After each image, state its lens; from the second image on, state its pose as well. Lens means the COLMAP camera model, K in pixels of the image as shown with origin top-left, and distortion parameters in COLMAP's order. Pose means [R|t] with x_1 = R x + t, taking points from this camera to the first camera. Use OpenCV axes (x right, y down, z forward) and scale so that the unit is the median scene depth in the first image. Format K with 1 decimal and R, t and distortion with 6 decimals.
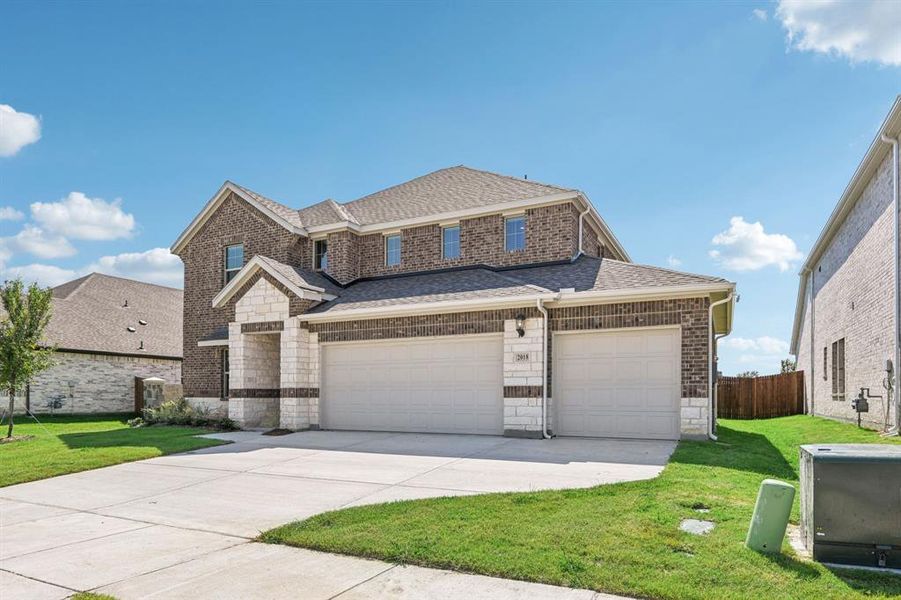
lens RADIAL K [[513.7, 0, 454.0], [0, 513.7, 303.9], [0, 0, 1]] dist [-0.005711, -0.017177]
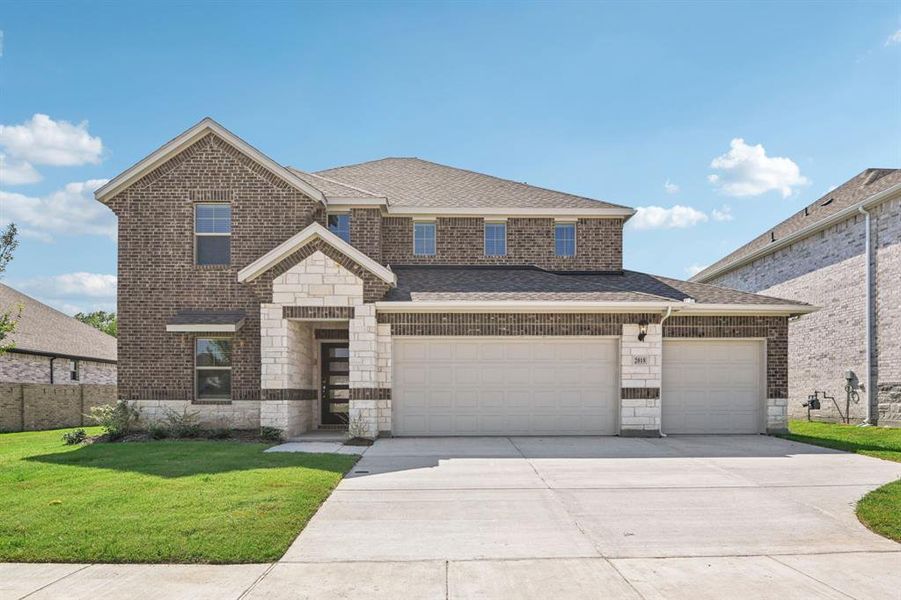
lens RADIAL K [[500.9, 0, 450.7], [0, 500.9, 320.5], [0, 0, 1]] dist [-0.003149, -0.020357]
pose [[0.896257, 0.067158, 0.438421, -0.553801], [-0.077315, 0.996992, 0.005333, 0.038930], [-0.436744, -0.038676, 0.898754, 0.211590]]
